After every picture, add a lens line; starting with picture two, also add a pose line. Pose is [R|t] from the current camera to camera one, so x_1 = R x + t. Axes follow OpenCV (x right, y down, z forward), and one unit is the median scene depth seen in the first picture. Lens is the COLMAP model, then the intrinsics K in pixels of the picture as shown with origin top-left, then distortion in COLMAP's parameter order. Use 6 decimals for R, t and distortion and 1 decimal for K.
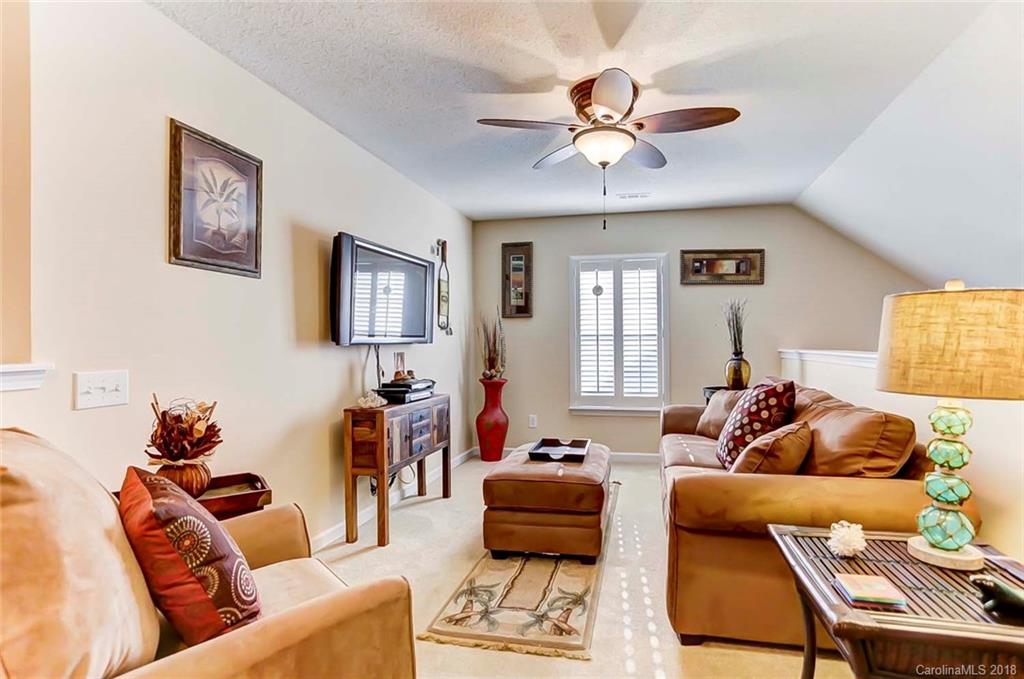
lens RADIAL K [[508.0, 0, 541.2], [0, 508.0, 336.7], [0, 0, 1]] dist [-0.039633, 0.017275]
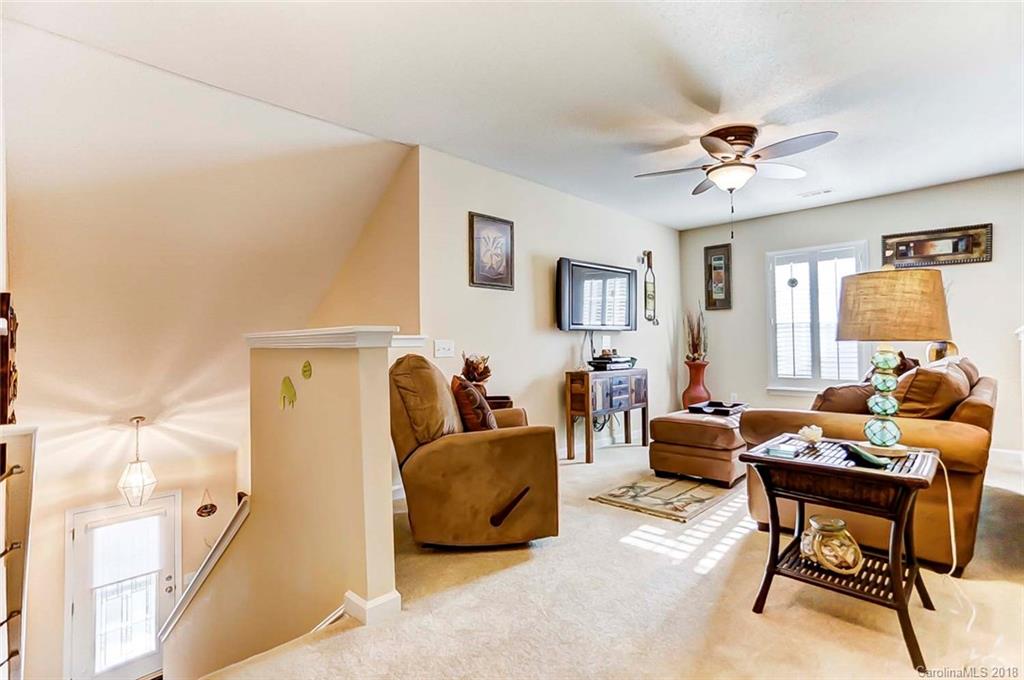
lens RADIAL K [[508.0, 0, 516.6], [0, 508.0, 336.4], [0, 0, 1]] dist [-0.039633, 0.017275]
pose [[0.840492, -0.014849, -0.541620, 0.327036], [0.014233, 0.999885, -0.005327, 0.041846], [0.541637, -0.003231, 0.840606, -0.385618]]
